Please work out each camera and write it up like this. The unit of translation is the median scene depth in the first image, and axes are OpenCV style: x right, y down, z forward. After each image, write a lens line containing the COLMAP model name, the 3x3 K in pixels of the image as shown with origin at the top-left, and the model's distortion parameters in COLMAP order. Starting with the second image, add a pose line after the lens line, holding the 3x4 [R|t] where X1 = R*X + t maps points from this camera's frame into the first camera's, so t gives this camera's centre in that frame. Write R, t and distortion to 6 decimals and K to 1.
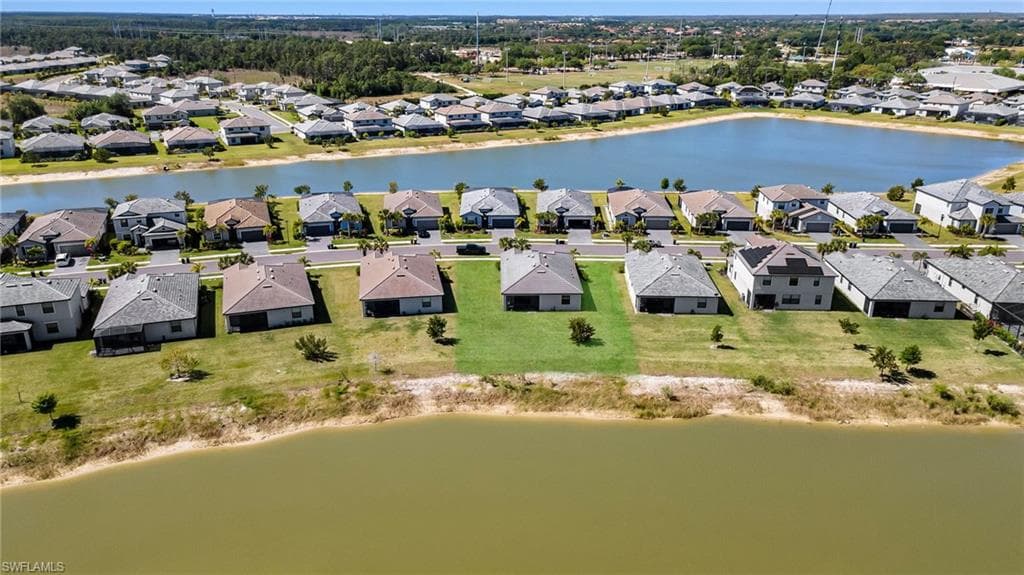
lens RADIAL K [[801.8, 0, 512.0], [0, 801.8, 287.5], [0, 0, 1]] dist [0.001585, 0.058808]
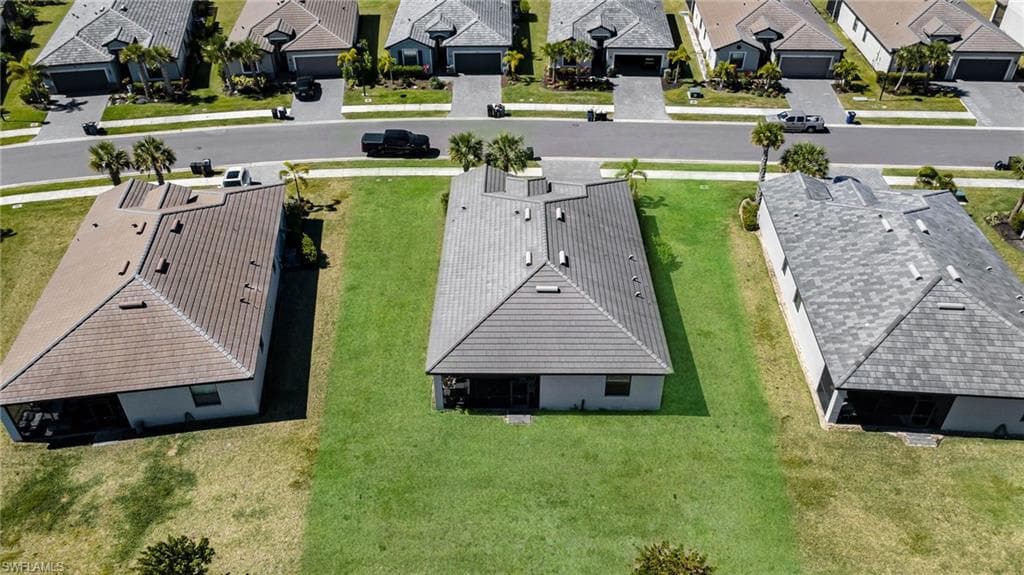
lens RADIAL K [[801.8, 0, 512.0], [0, 801.8, 287.5], [0, 0, 1]] dist [0.001585, 0.058808]
pose [[0.999669, 0.009295, -0.023983, 0.022615], [-0.002057, 0.958318, 0.285697, -0.090652], [0.025639, -0.285553, 0.958020, 0.514954]]
